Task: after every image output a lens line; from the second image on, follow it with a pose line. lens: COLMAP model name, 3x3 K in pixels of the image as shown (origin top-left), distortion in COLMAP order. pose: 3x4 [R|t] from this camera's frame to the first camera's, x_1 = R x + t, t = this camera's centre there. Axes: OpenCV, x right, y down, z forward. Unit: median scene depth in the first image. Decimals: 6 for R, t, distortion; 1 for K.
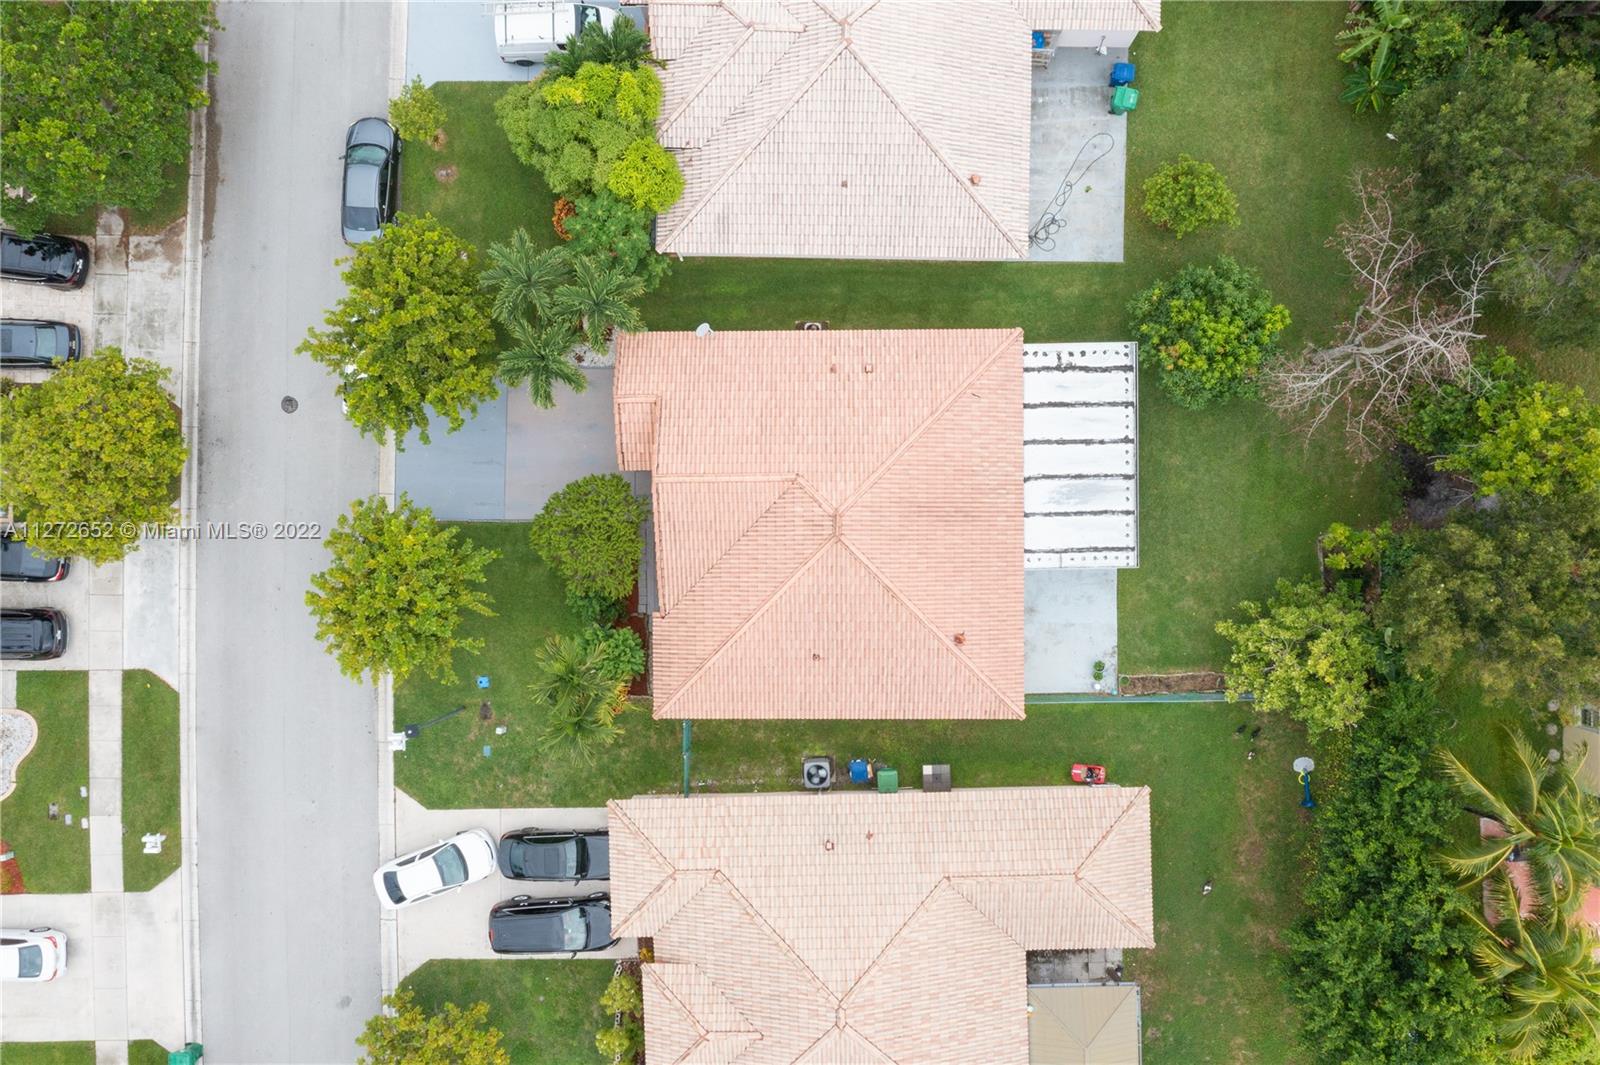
lens RADIAL K [[1331.4, 0, 796.7], [0, 1331.4, 530.3], [0, 0, 1]] dist [-0.018127, -0.008689]
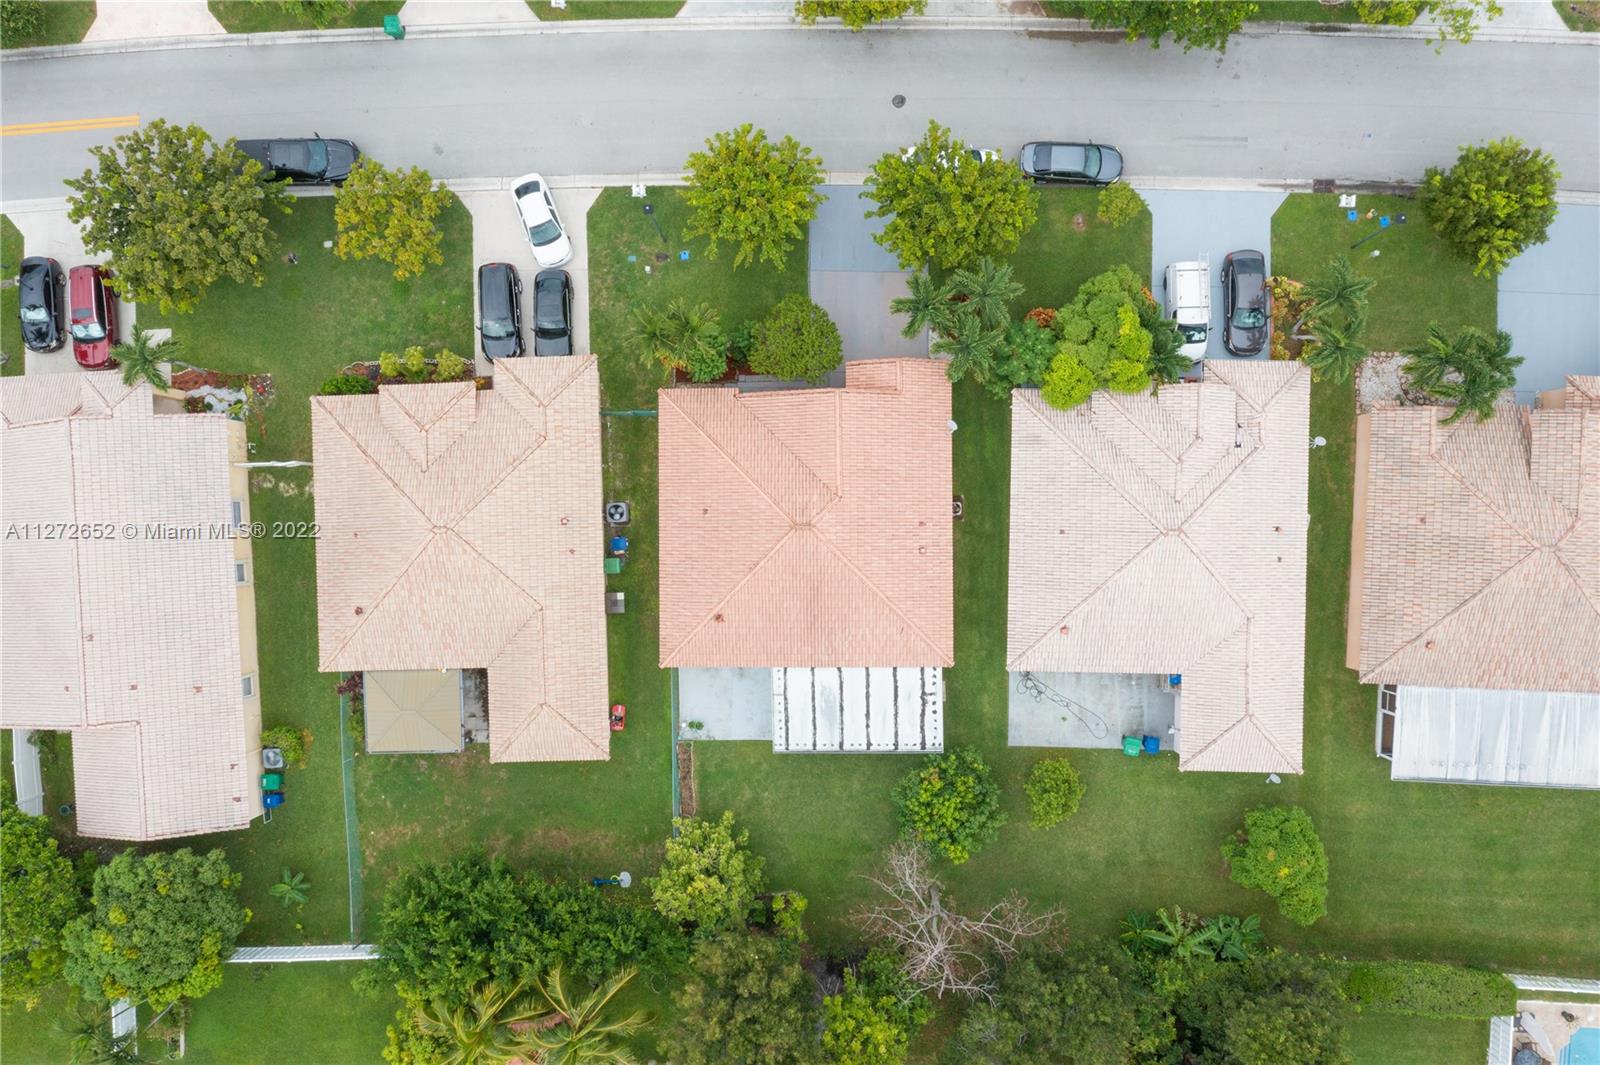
lens RADIAL K [[1293.1, 0, 800.0], [0, 1293.1, 532.5], [0, 0, 1]] dist [0.003173, 0.003259]
pose [[0.002668, 0.999583, 0.028754, -0.001038], [-0.999658, 0.001918, 0.026079, -0.033040], [0.026013, -0.028814, 0.999246, -0.288383]]
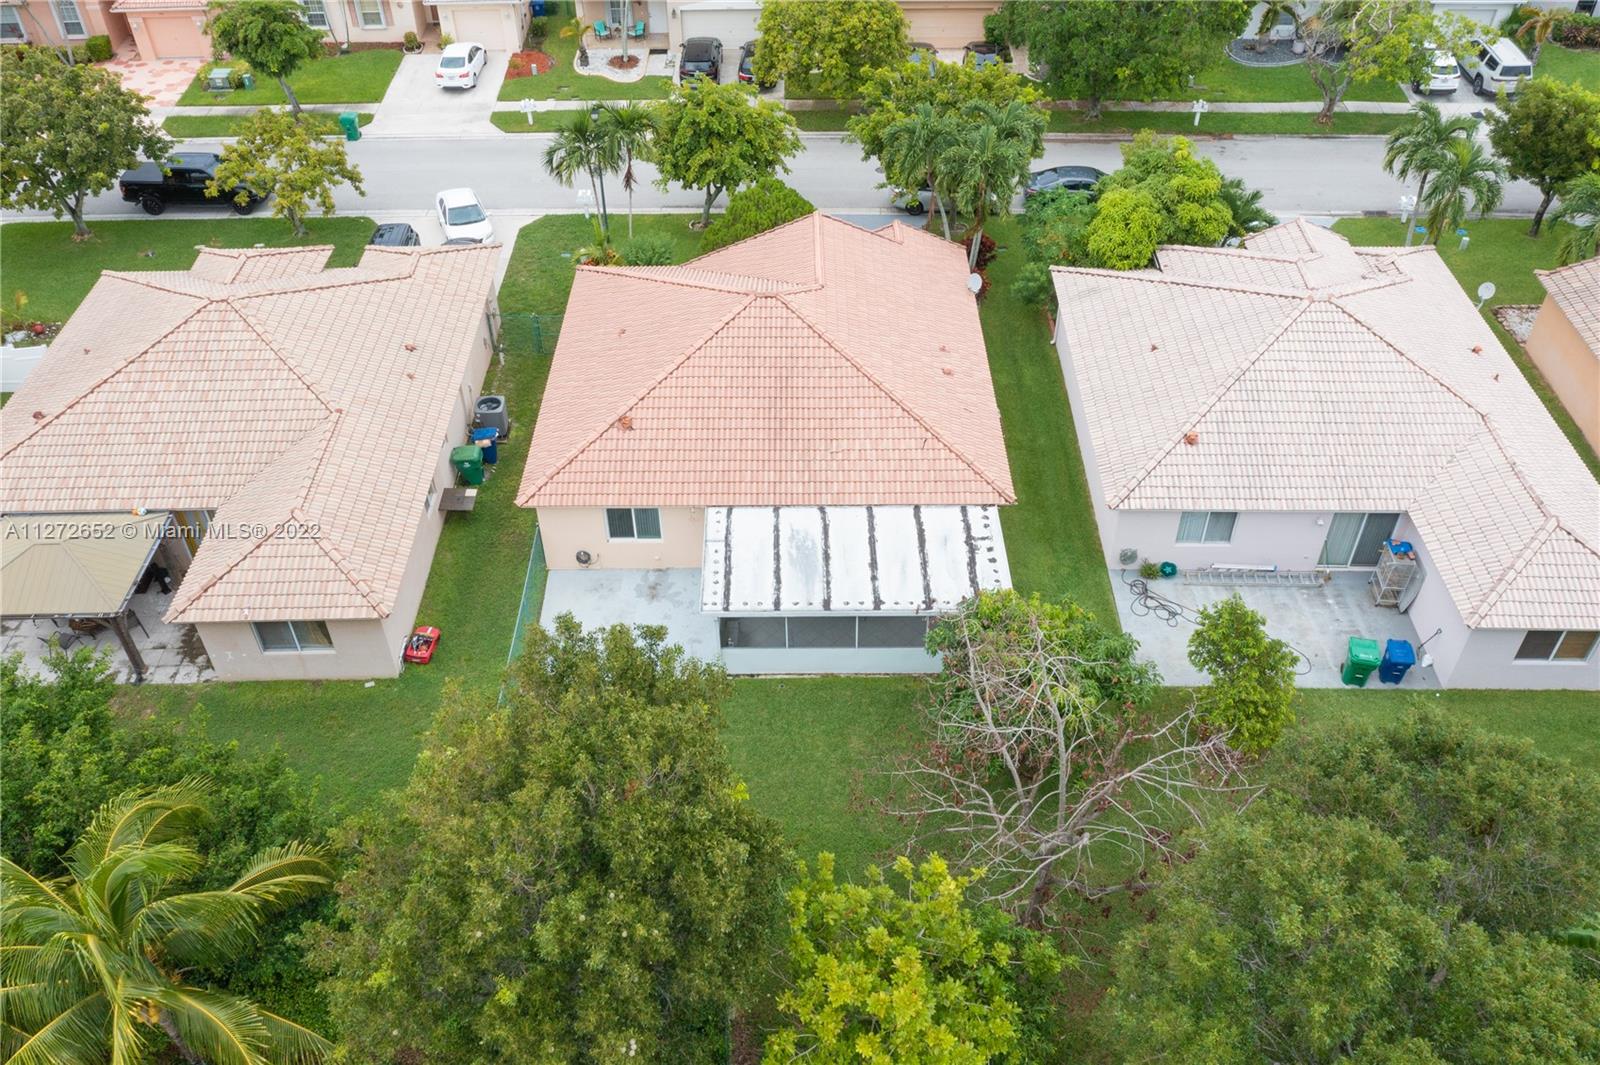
lens RADIAL K [[1293.1, 0, 800.0], [0, 1293.1, 532.5], [0, 0, 1]] dist [0.003173, 0.003259]
pose [[-0.004299, 0.674107, -0.738621, 0.742957], [-0.999973, 0.001490, 0.007180, -0.030767], [0.005941, 0.738632, 0.674082, 0.503966]]
